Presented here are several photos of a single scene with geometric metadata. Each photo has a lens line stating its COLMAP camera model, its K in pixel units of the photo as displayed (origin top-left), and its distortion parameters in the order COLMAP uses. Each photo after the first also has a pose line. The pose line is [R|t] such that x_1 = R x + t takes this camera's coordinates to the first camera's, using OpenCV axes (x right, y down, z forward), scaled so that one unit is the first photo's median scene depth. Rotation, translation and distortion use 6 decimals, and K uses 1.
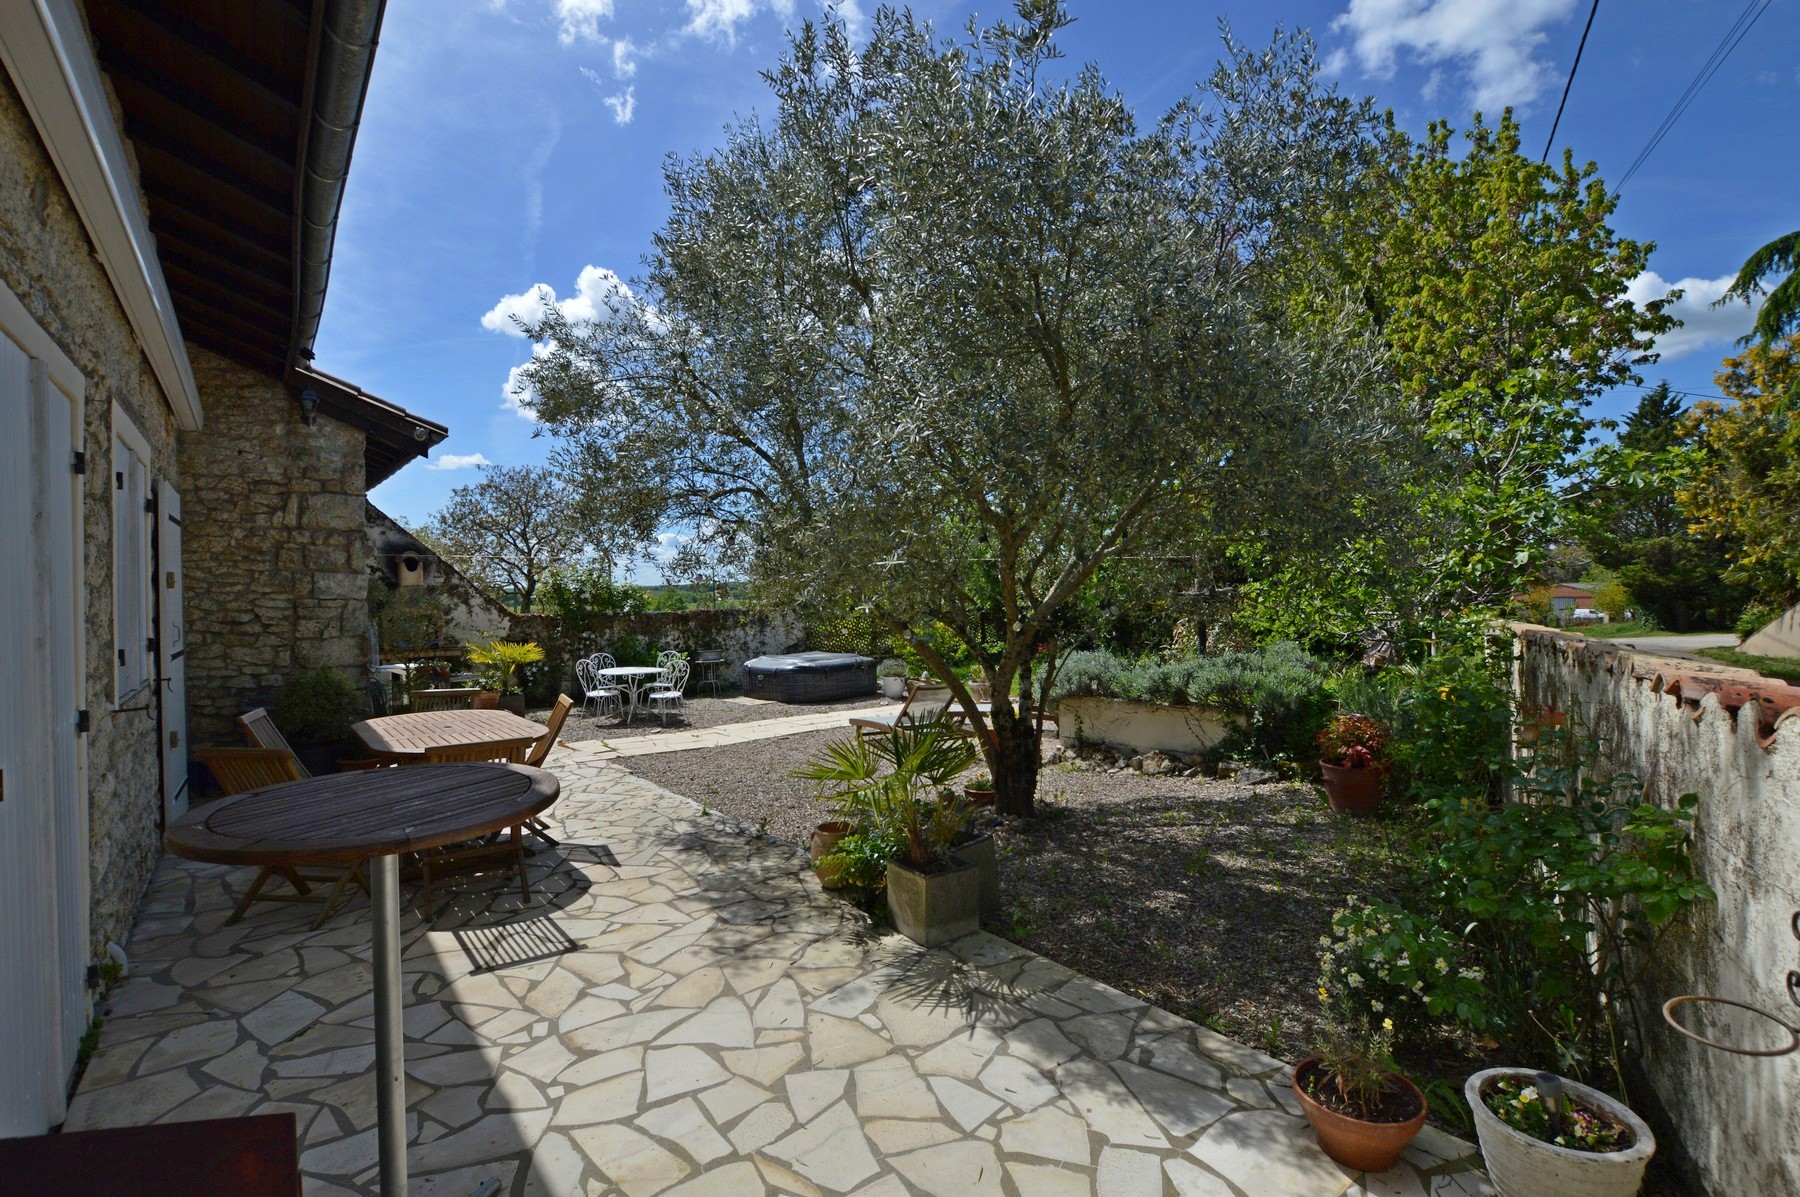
lens RADIAL K [[800.1, 0, 908.0], [0, 800.1, 593.9], [0, 0, 1]] dist [-0.031596, 0.004353]
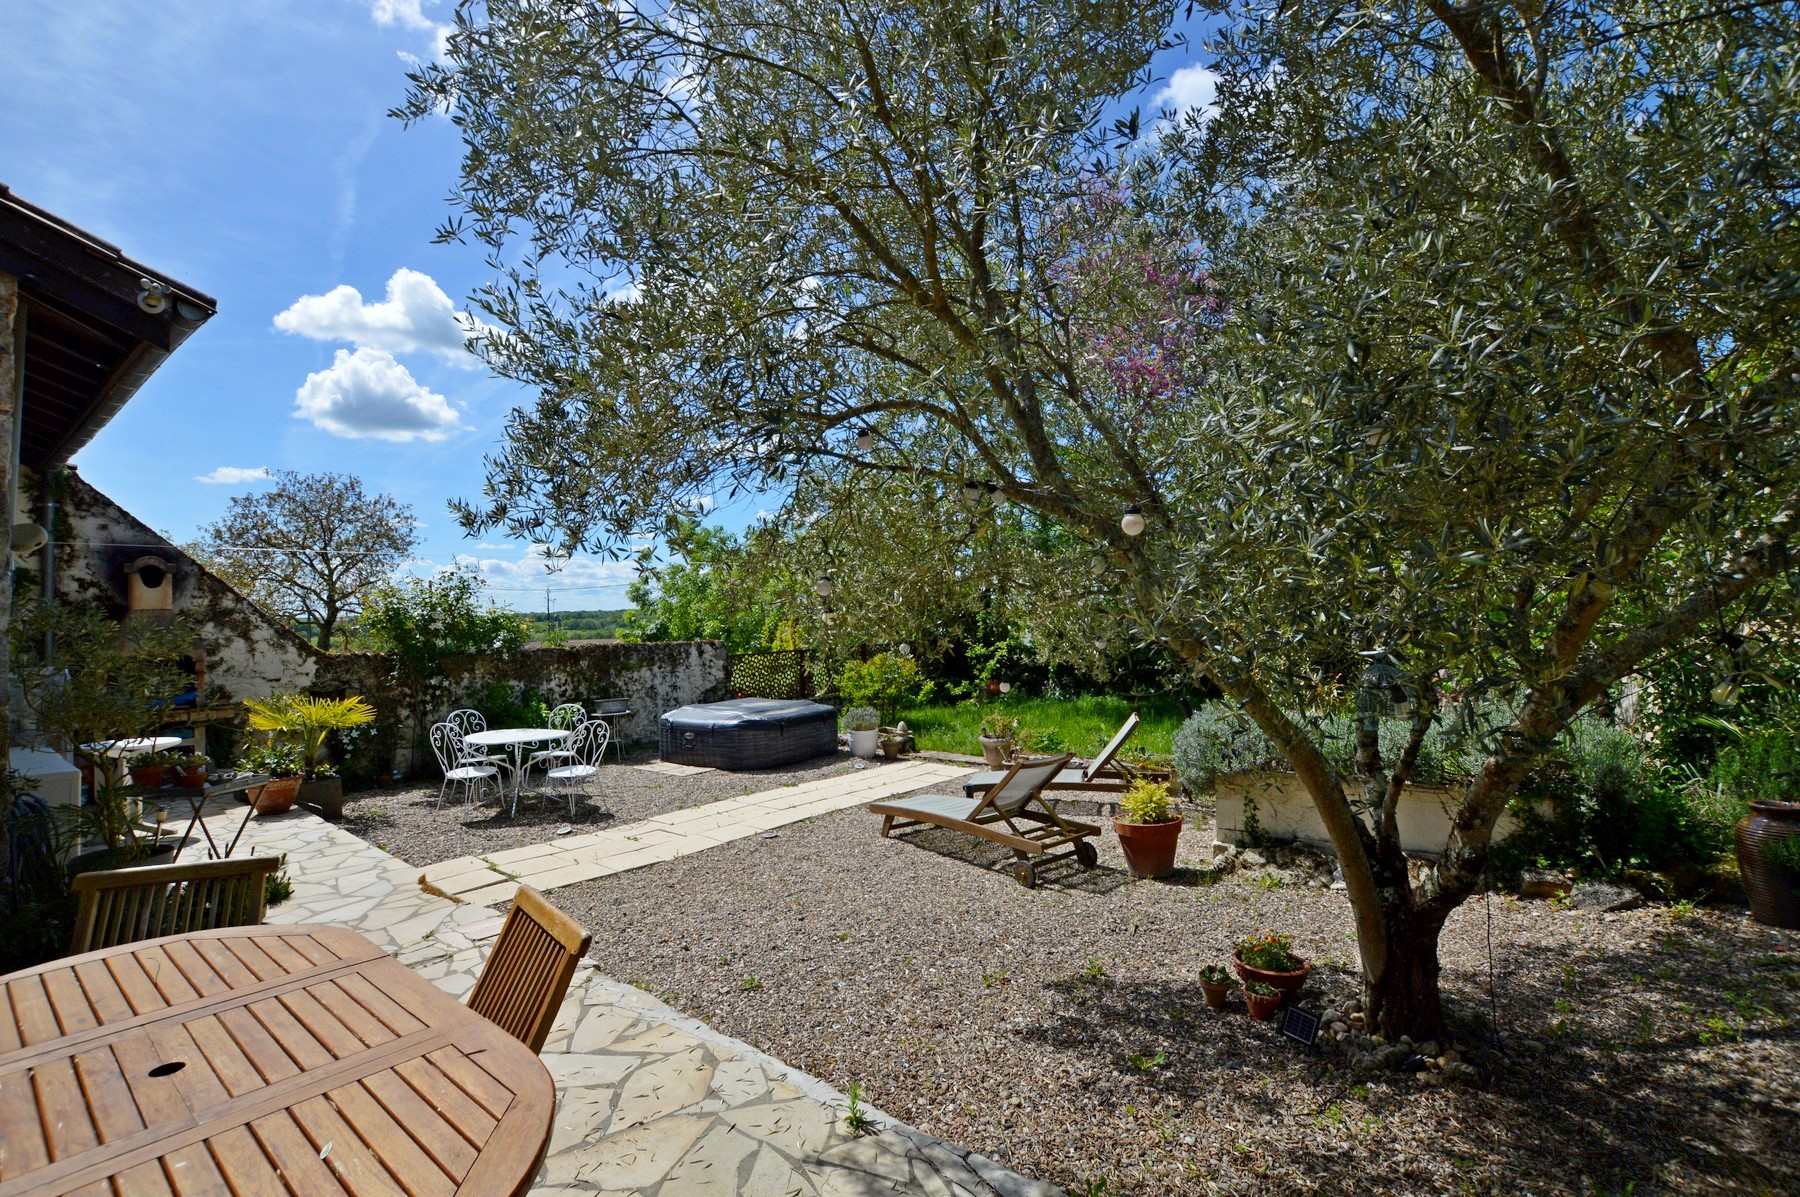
lens RADIAL K [[800.1, 0, 892.7], [0, 800.1, 599.8], [0, 0, 1]] dist [-0.031596, 0.004353]
pose [[0.983835, 0.003641, 0.179043, -0.133279], [0.001793, 0.999543, -0.030179, 0.001422], [-0.179071, 0.030012, 0.983378, 0.240439]]
